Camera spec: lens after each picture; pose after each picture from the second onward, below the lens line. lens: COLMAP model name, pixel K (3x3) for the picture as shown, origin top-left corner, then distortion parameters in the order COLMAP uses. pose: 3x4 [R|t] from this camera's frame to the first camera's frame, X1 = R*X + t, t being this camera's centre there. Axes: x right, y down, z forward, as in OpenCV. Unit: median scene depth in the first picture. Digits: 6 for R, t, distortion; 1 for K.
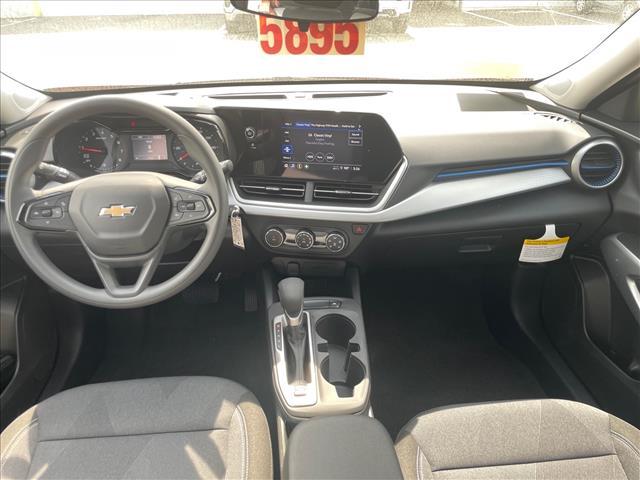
lens RADIAL K [[485.1, 0, 324.5], [0, 485.1, 237.2], [0, 0, 1]] dist [0.086280, -0.110982]
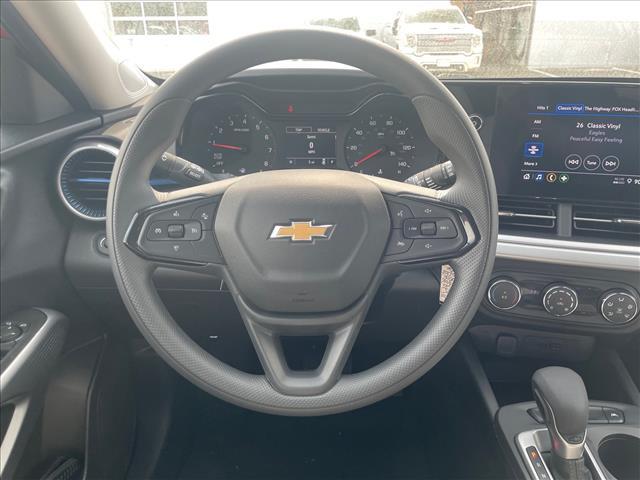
lens RADIAL K [[485.1, 0, 324.5], [0, 485.1, 237.2], [0, 0, 1]] dist [0.086280, -0.110982]
pose [[0.994799, 0.035974, -0.095288, -0.328434], [-0.046265, 0.993064, -0.108089, 0.009188], [0.090739, 0.111936, 0.989564, 0.449213]]
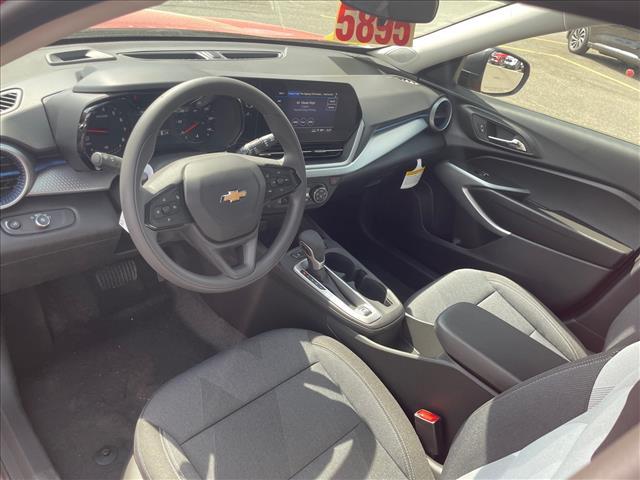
lens RADIAL K [[485.1, 0, 324.5], [0, 485.1, 237.2], [0, 0, 1]] dist [0.086280, -0.110982]
pose [[0.749802, -0.211512, 0.626945, -0.880502], [0.122003, 0.975479, 0.183185, -0.124544], [-0.650317, -0.060863, 0.757221, 0.108460]]
